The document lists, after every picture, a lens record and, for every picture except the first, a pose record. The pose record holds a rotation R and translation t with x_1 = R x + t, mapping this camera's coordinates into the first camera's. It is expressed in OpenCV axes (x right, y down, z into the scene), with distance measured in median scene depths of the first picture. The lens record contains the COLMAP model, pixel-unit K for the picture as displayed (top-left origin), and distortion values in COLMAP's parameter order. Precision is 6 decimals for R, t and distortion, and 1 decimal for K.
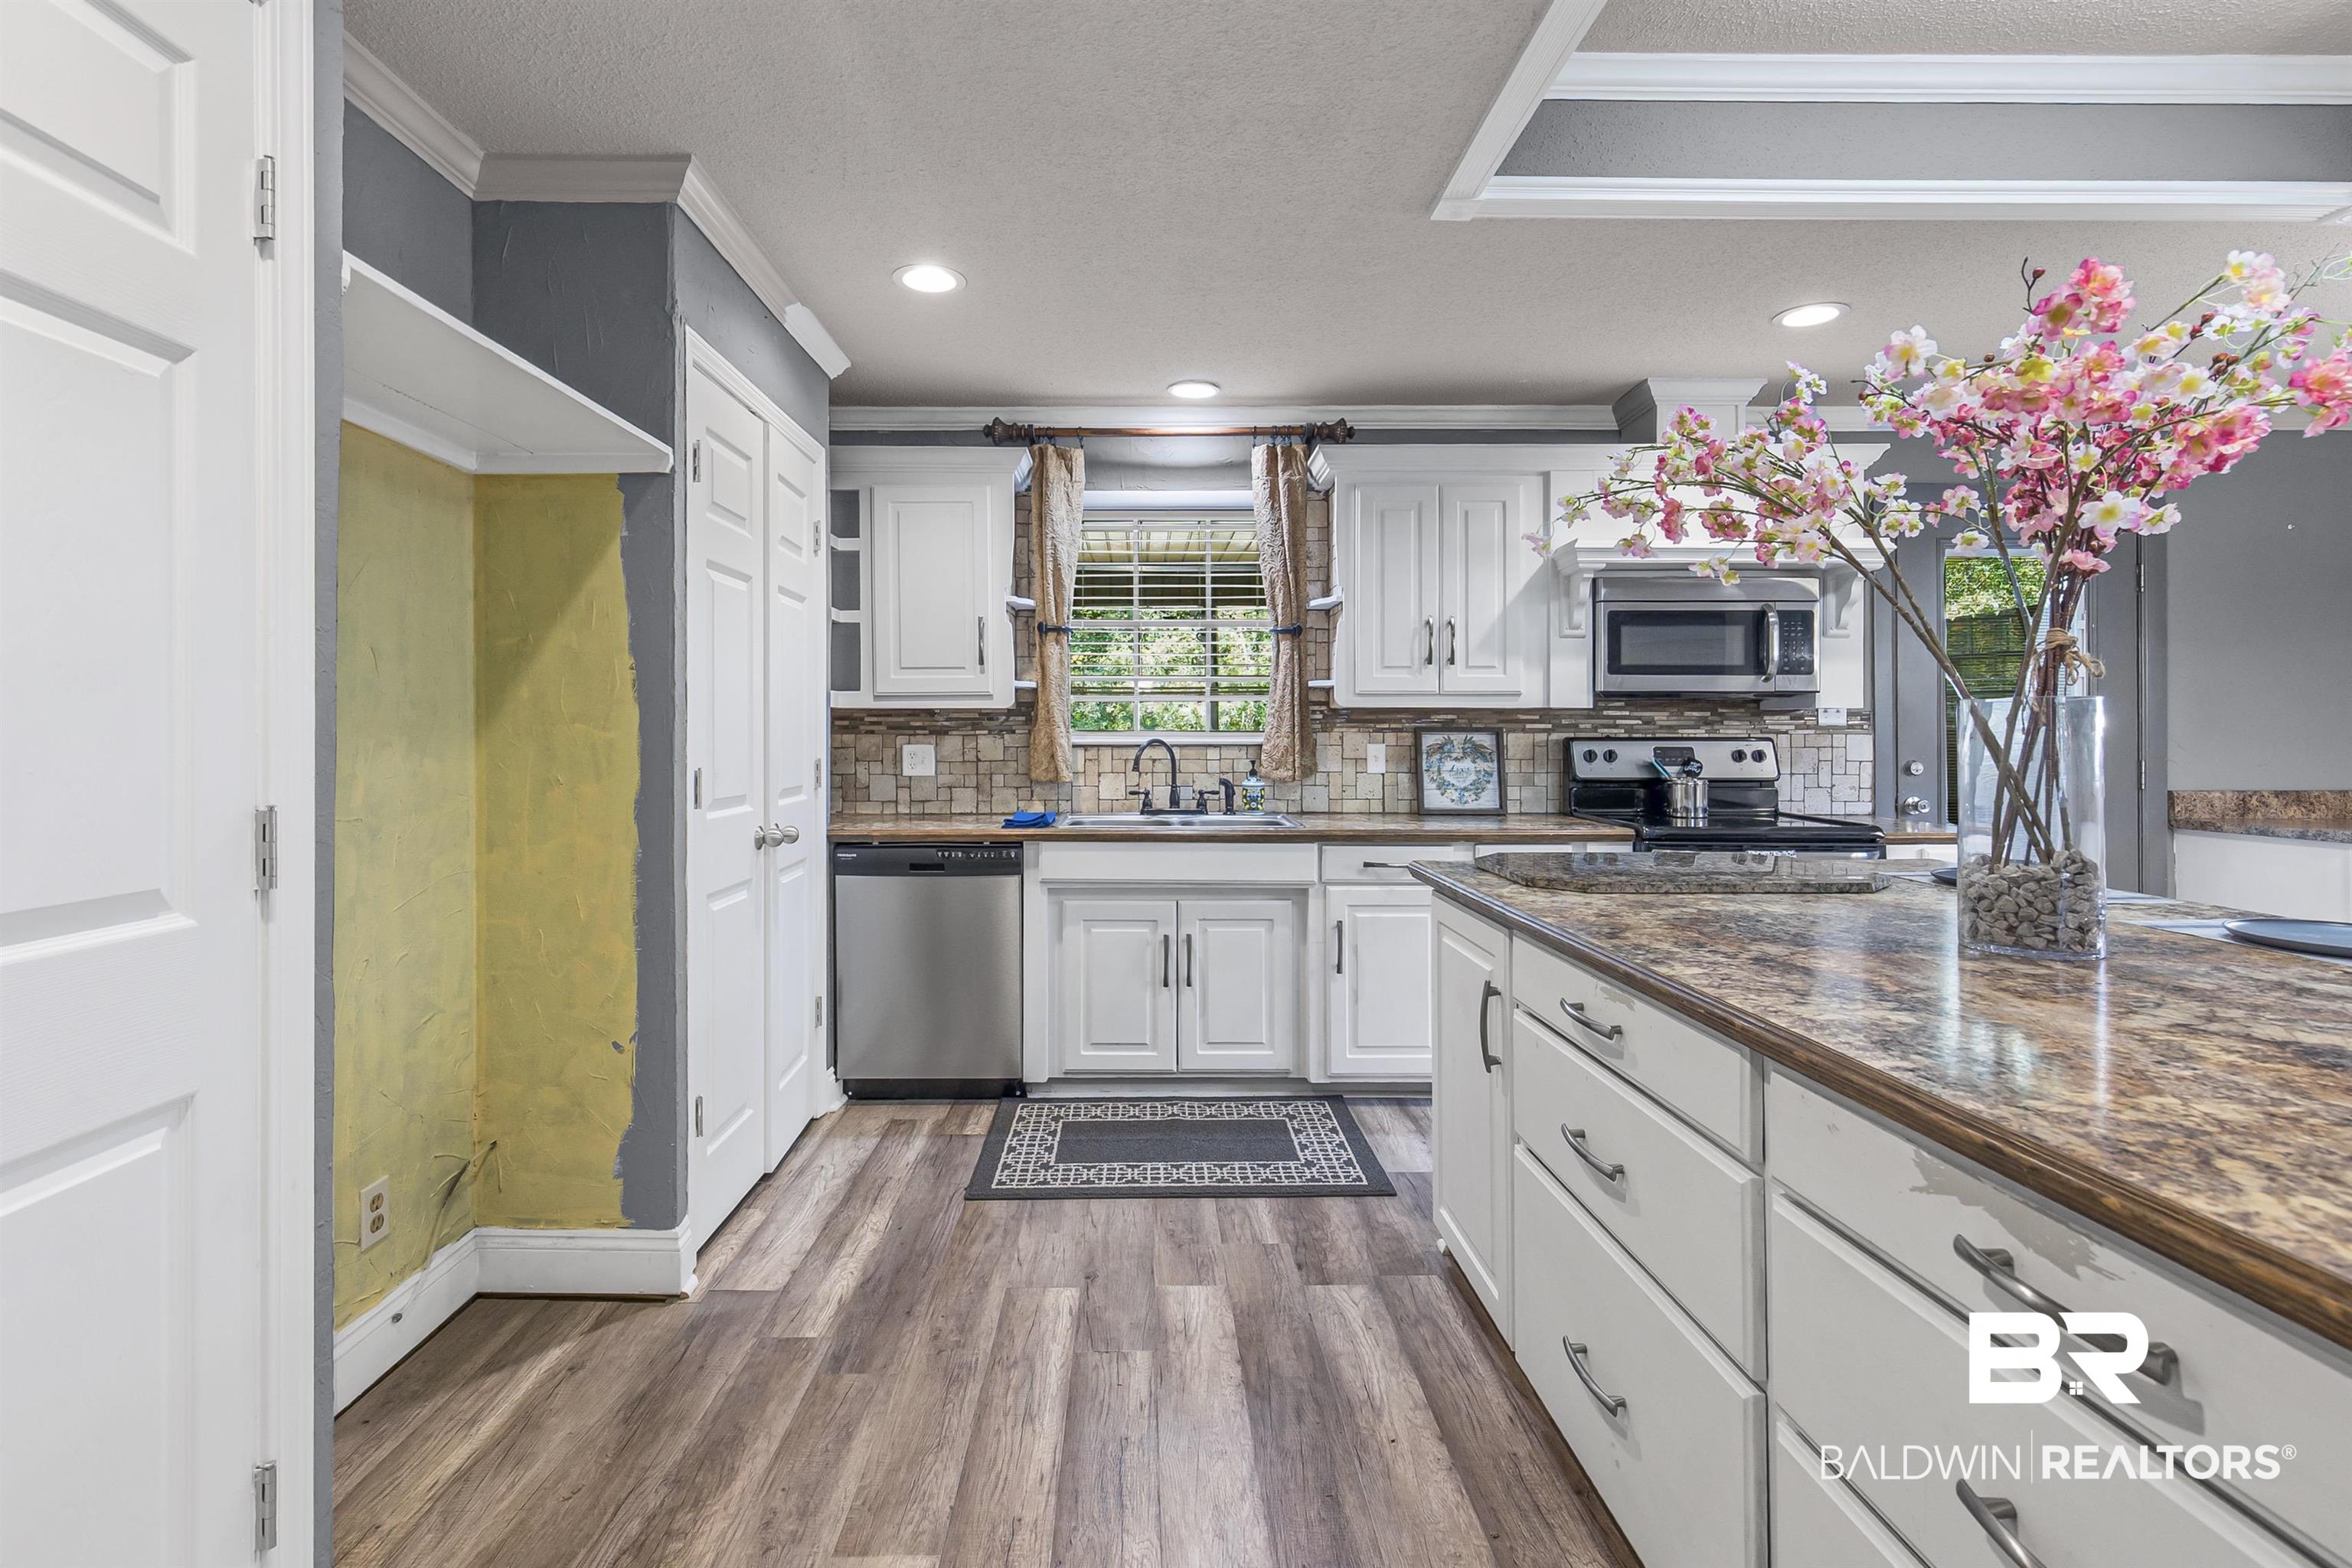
lens RADIAL K [[1068.3, 0, 1177.5], [0, 1068.3, 734.3], [0, 0, 1]] dist [-0.000427, 0.000824]
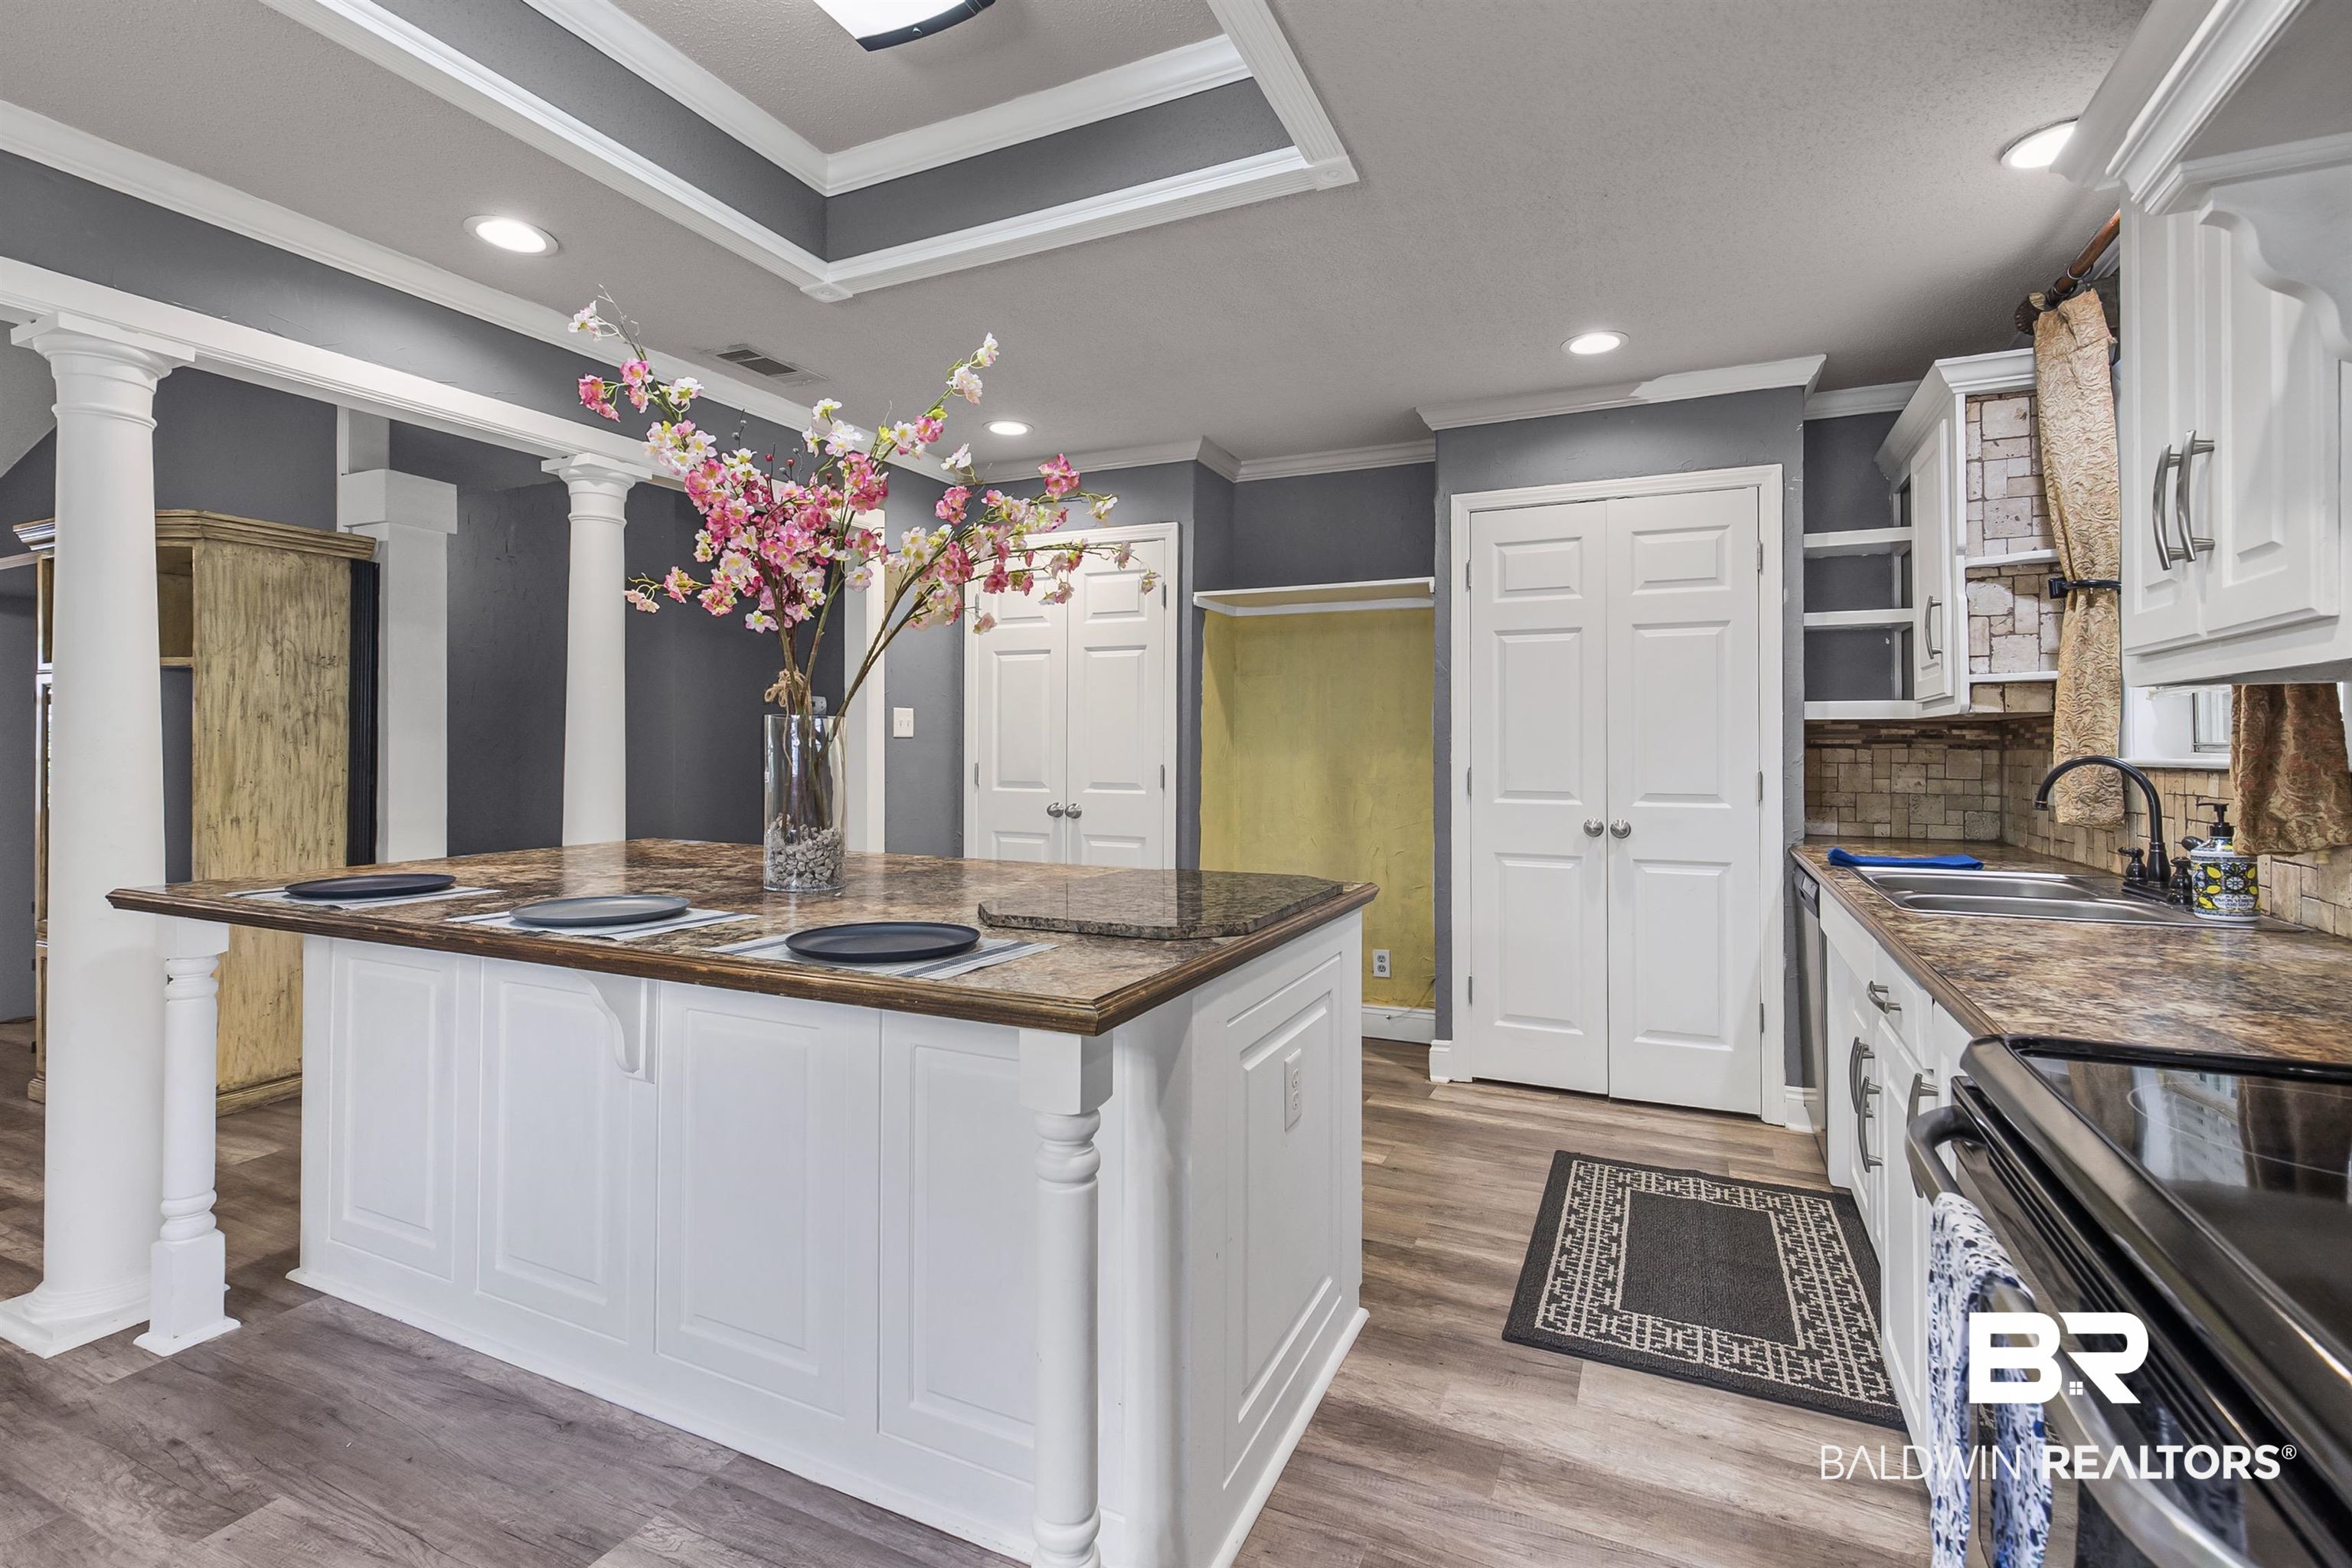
lens RADIAL K [[1068.3, 0, 1177.5], [0, 1068.3, 734.3], [0, 0, 1]] dist [-0.000427, 0.000824]
pose [[-0.434203, -0.014053, -0.900706, 1.181704], [-0.004742, 0.999900, -0.013315, 0.004873], [0.900803, -0.001510, -0.434226, 1.312448]]
